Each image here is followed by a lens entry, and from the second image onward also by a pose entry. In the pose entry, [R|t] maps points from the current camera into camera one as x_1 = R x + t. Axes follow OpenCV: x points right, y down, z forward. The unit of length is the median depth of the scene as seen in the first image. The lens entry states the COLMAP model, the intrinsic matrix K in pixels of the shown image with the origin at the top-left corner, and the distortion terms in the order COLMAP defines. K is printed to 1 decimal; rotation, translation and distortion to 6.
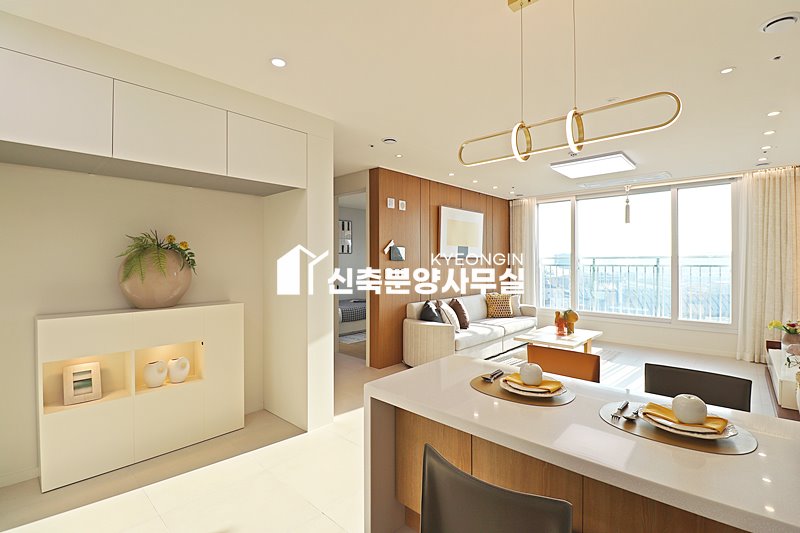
lens RADIAL K [[370.8, 0, 403.9], [0, 370.8, 262.0], [0, 0, 1]] dist [-0.003537, -0.012882]
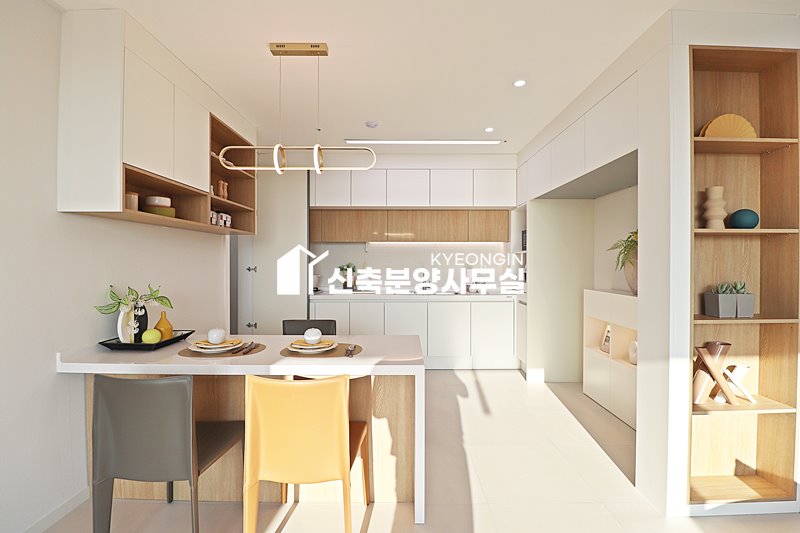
lens RADIAL K [[370.8, 0, 403.9], [0, 370.8, 262.0], [0, 0, 1]] dist [-0.003537, -0.012882]
pose [[-0.738986, 0.000404, -0.673720, 0.485586], [-0.002491, 0.999991, 0.003332, 0.019010], [0.673716, 0.004140, -0.738979, 1.083223]]
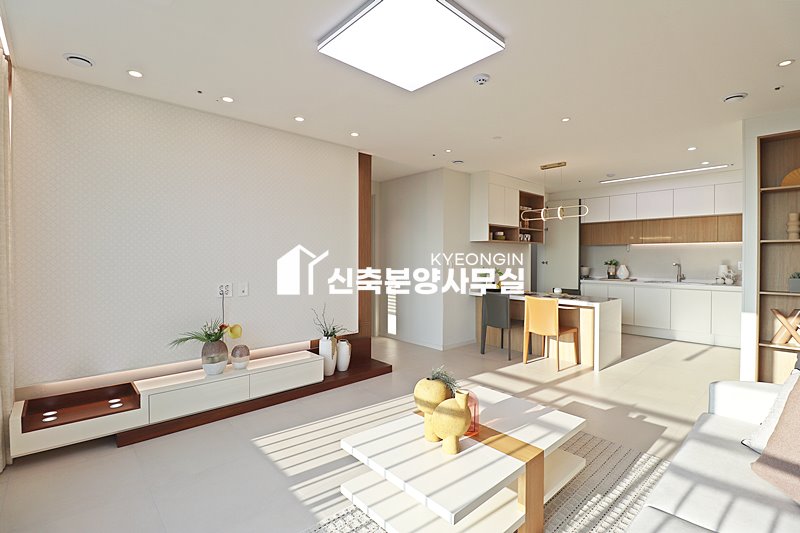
lens RADIAL K [[370.8, 0, 403.9], [0, 370.8, 262.0], [0, 0, 1]] dist [-0.003537, -0.012882]
pose [[-0.996389, -0.002228, 0.084876, 0.653749], [-0.000937, 0.999883, 0.015254, 0.012989], [-0.084900, 0.015120, -0.996275, 2.020140]]
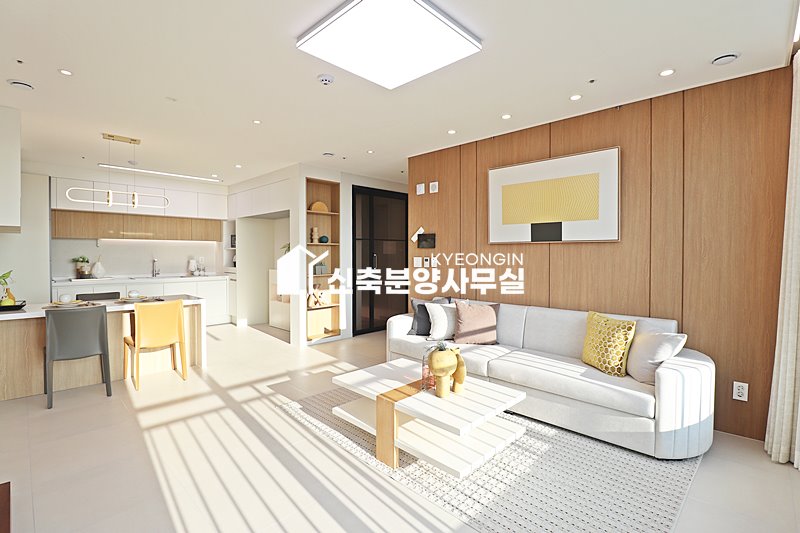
lens RADIAL K [[370.8, 0, 403.9], [0, 370.8, 262.0], [0, 0, 1]] dist [-0.003537, -0.012882]
pose [[-0.025988, 0.020614, -0.999450, 1.348971], [-0.003915, 0.999778, 0.020723, 0.016153], [0.999655, 0.004452, -0.025902, 1.418950]]
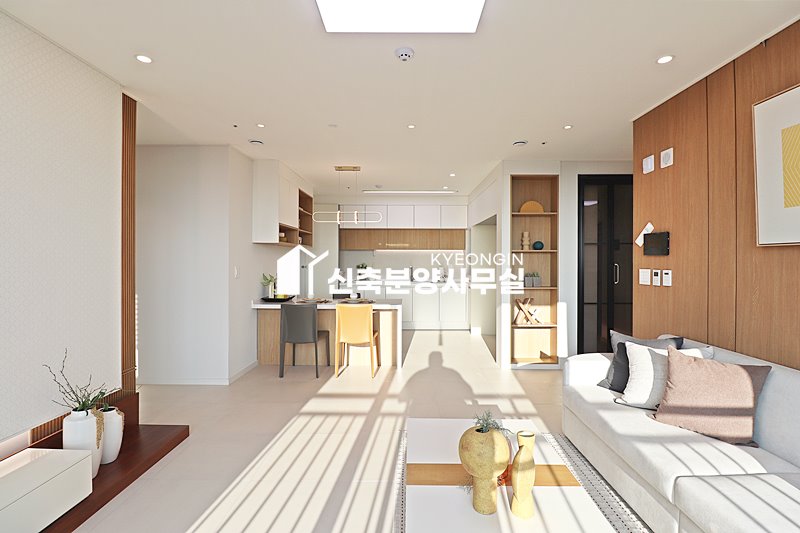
lens RADIAL K [[370.8, 0, 403.9], [0, 370.8, 262.0], [0, 0, 1]] dist [-0.003537, -0.012882]
pose [[-0.742285, -0.000042, -0.670084, 0.998894], [-0.005190, 0.999970, 0.005687, 0.007229], [0.670064, 0.007699, -0.742264, 1.714459]]
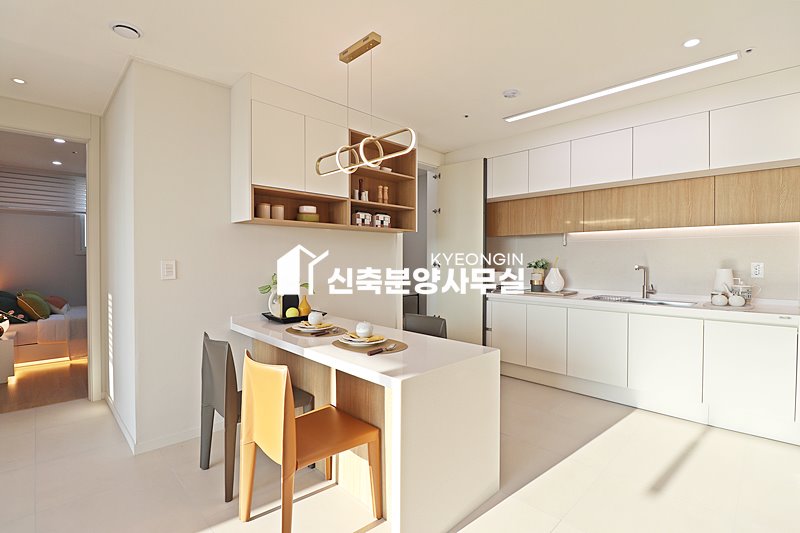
lens RADIAL K [[370.8, 0, 403.9], [0, 370.8, 262.0], [0, 0, 1]] dist [-0.003537, -0.012882]
pose [[-0.998740, -0.000727, 0.050174, 0.066431], [-0.000105, 0.999923, 0.012400, 0.023443], [-0.050179, 0.012380, -0.998664, 1.140793]]
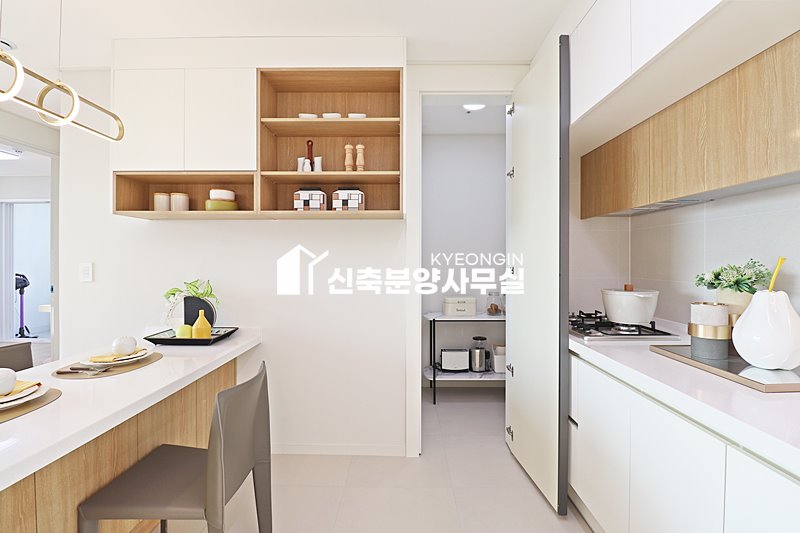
lens RADIAL K [[370.8, 0, 403.9], [0, 370.8, 262.0], [0, 0, 1]] dist [-0.003537, -0.012882]
pose [[-0.670437, -0.002503, 0.741962, -0.385637], [0.001271, 0.999989, 0.004522, 0.026157], [-0.741966, 0.003975, -0.670426, 0.438037]]
